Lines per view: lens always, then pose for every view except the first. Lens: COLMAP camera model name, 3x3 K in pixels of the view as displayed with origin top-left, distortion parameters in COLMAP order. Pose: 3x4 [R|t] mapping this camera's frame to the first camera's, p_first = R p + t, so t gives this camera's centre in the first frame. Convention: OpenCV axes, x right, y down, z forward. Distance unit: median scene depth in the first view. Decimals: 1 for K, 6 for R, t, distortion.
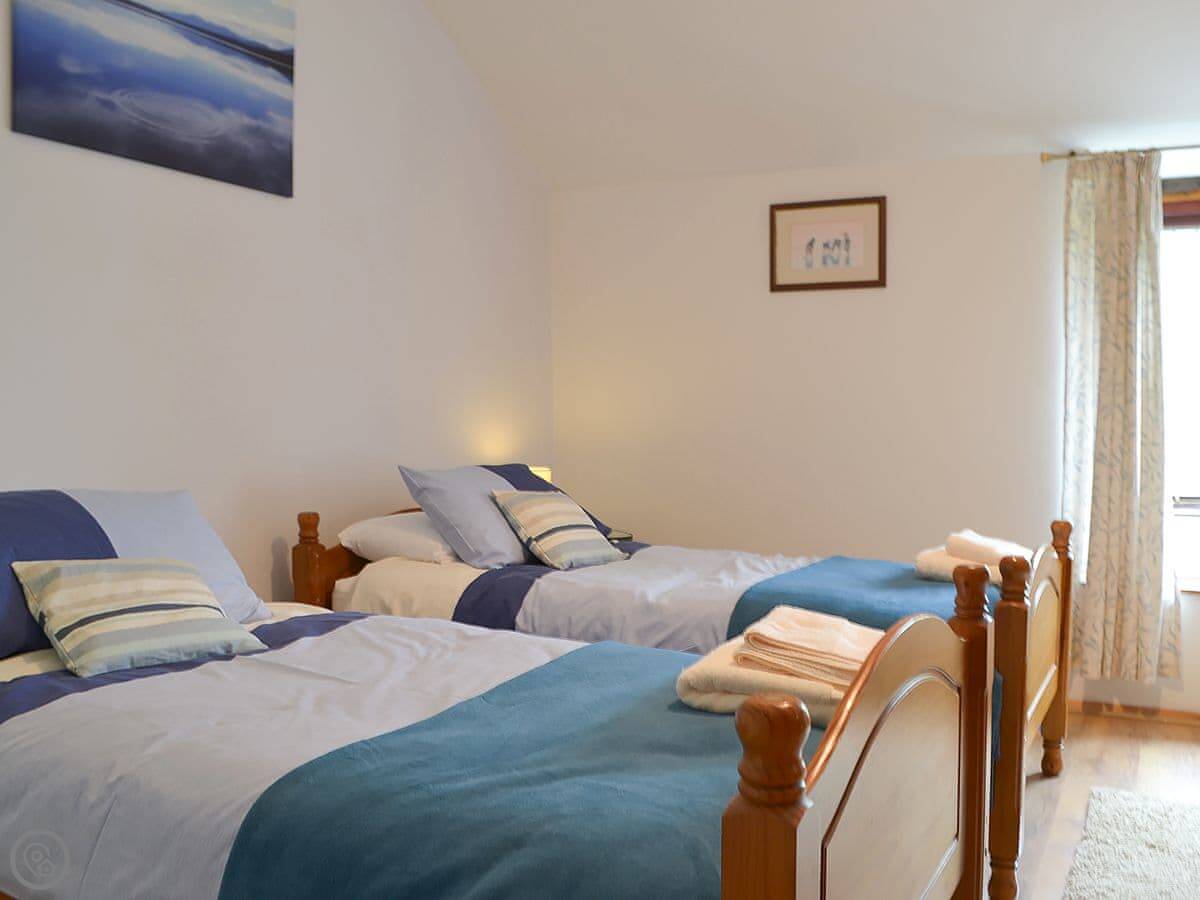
lens RADIAL K [[1182.3, 0, 600.0], [0, 1182.3, 450.0], [0, 0, 1]] dist [-0.085341, 0.032486]
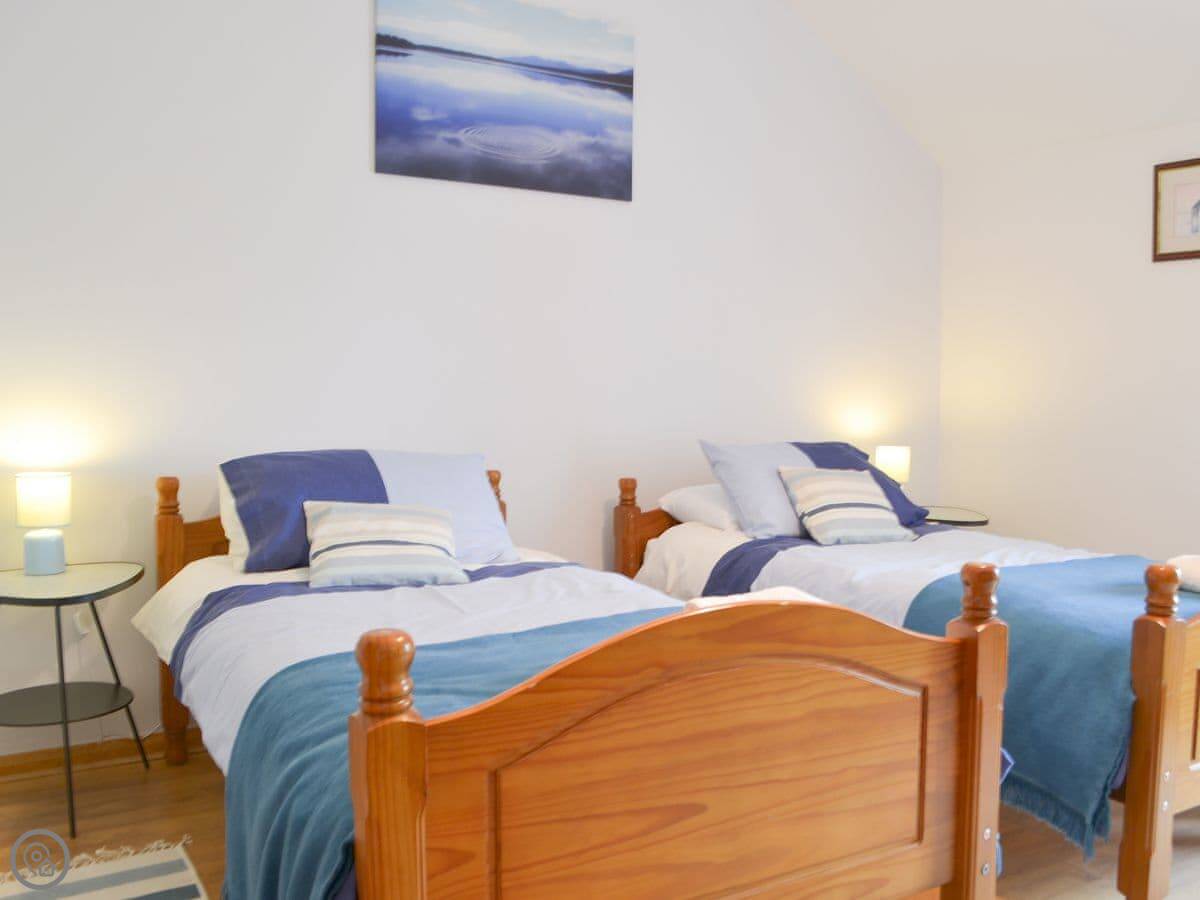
lens RADIAL K [[1182.3, 0, 600.0], [0, 1182.3, 450.0], [0, 0, 1]] dist [-0.085341, 0.032486]
pose [[0.833767, 0.037379, -0.550850, 0.364682], [-0.024105, 0.999219, 0.031319, -0.009763], [0.551590, -0.012834, 0.834017, 0.027660]]
